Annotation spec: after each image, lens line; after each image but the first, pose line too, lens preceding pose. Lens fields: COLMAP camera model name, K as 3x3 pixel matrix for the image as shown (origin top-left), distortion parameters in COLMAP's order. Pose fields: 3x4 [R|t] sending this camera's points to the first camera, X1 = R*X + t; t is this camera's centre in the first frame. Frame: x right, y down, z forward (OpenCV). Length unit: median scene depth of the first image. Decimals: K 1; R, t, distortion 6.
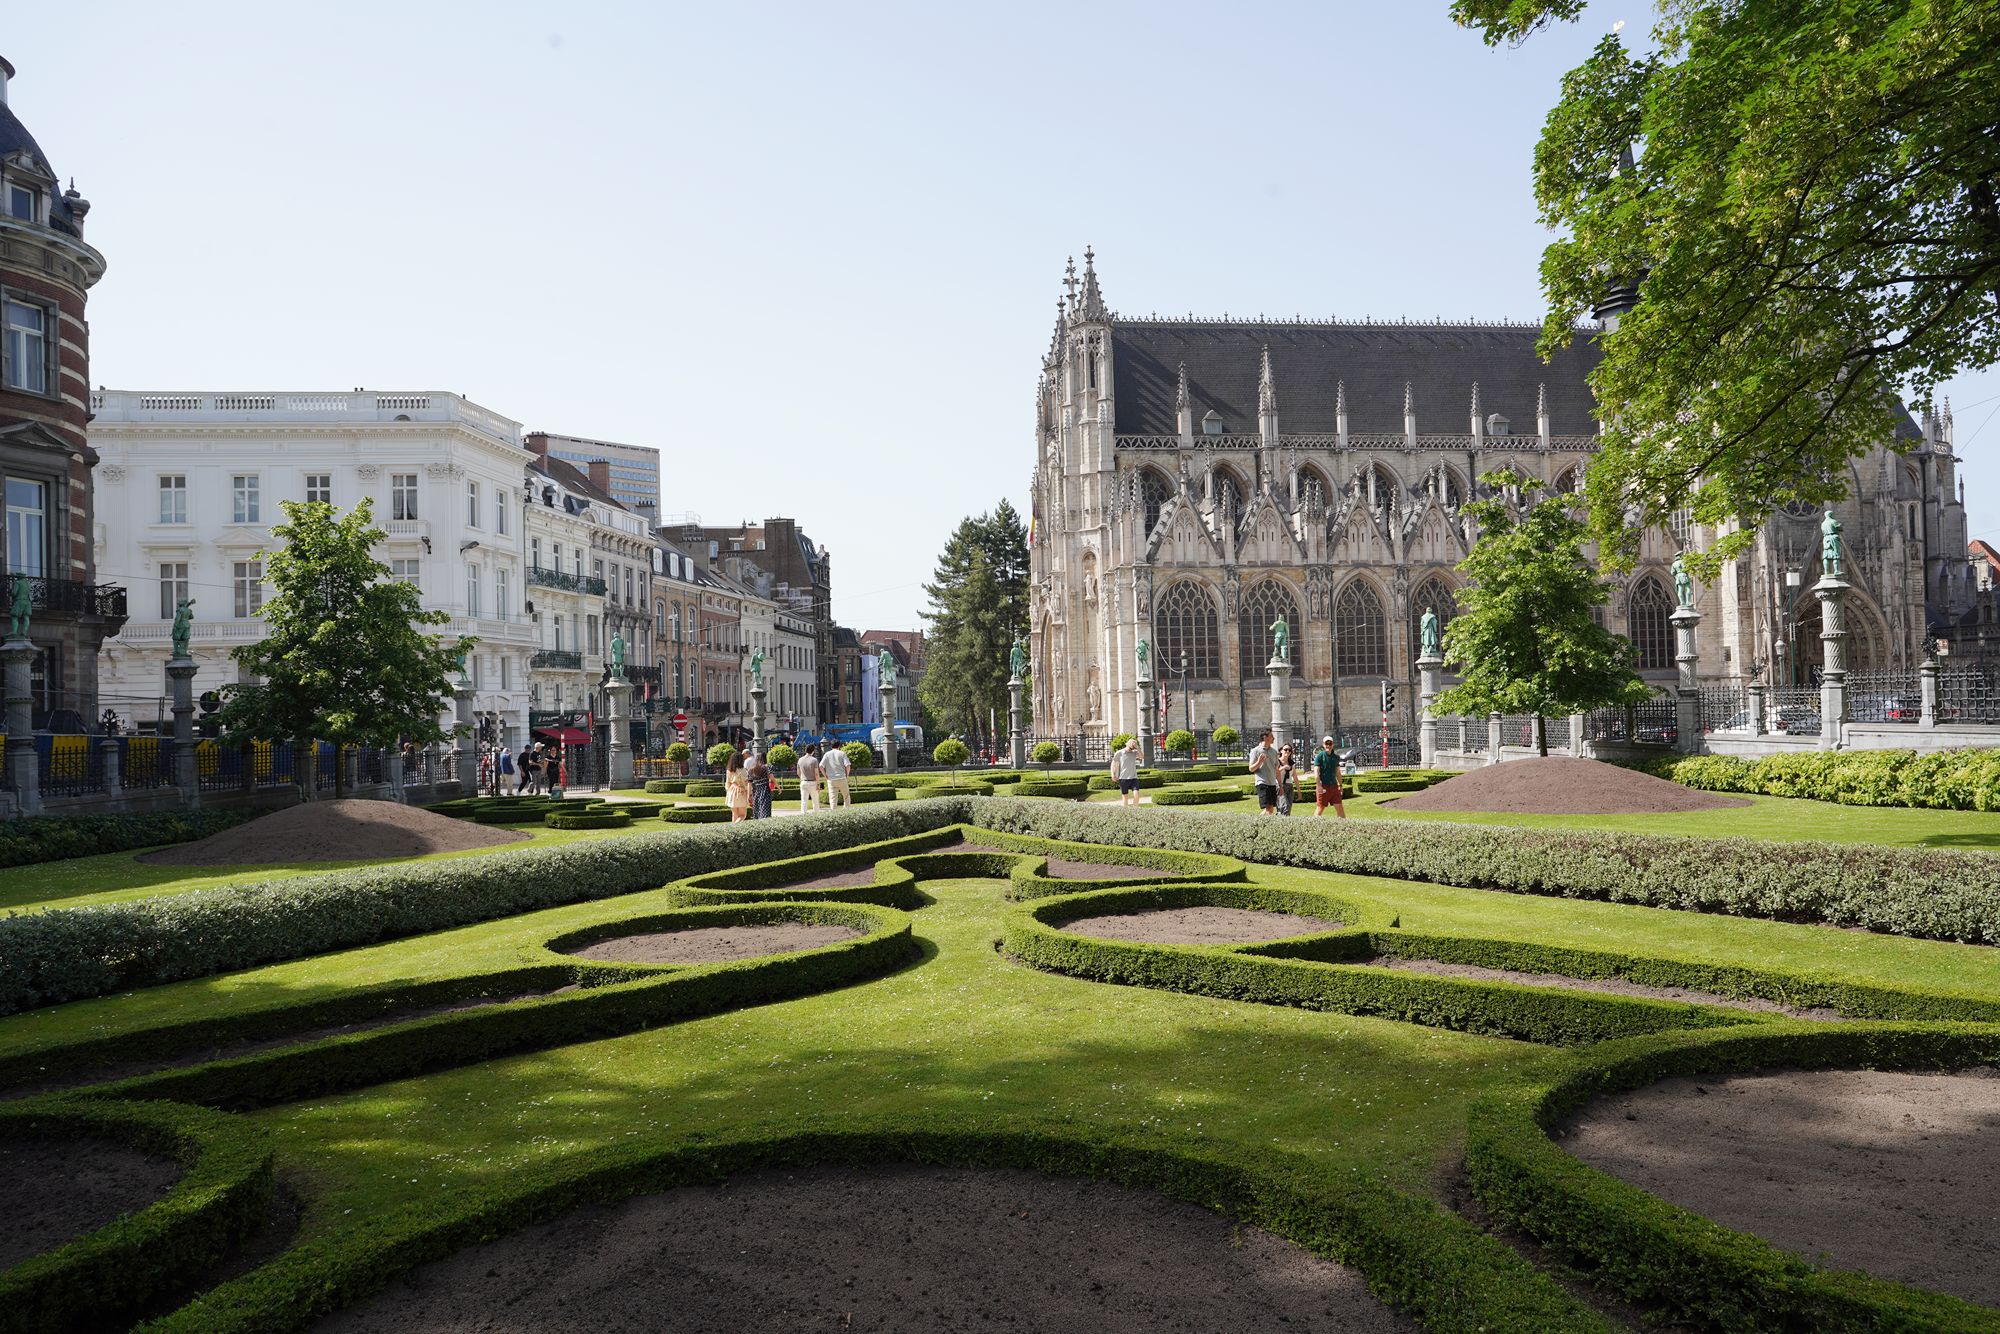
lens RADIAL K [[1459.0, 0, 1000.0], [0, 1459.0, 667.0], [0, 0, 1]] dist [-0.001913, 0.031851]
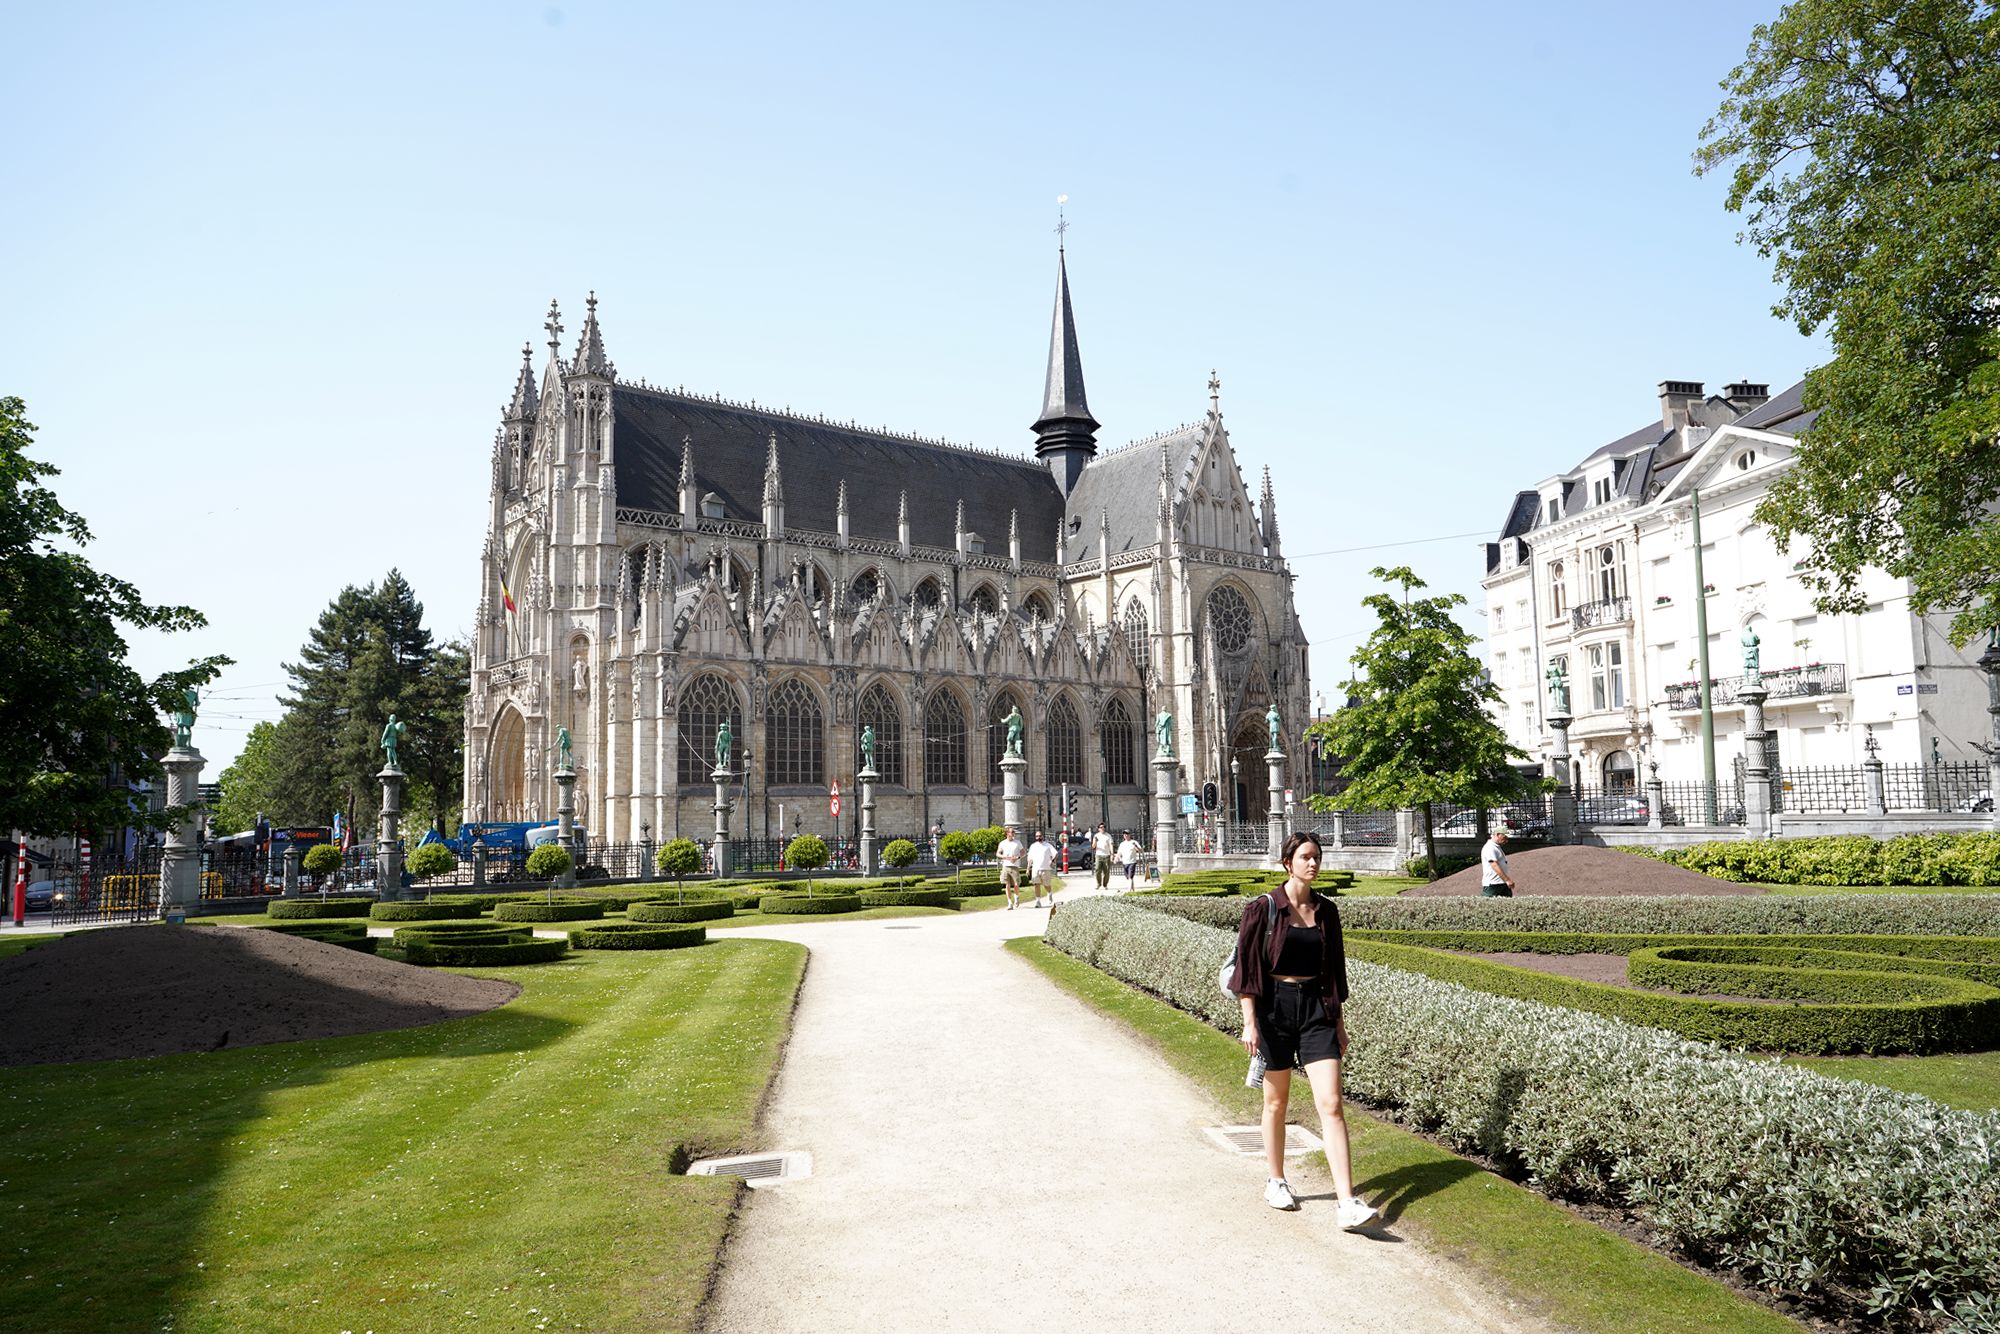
lens RADIAL K [[1459.0, 0, 1000.0], [0, 1459.0, 667.0], [0, 0, 1]] dist [-0.001913, 0.031851]
pose [[0.836628, 0.066481, 0.543722, -0.211626], [-0.018957, 0.995527, -0.092556, 0.016350], [-0.547443, 0.067128, 0.834146, 0.151623]]
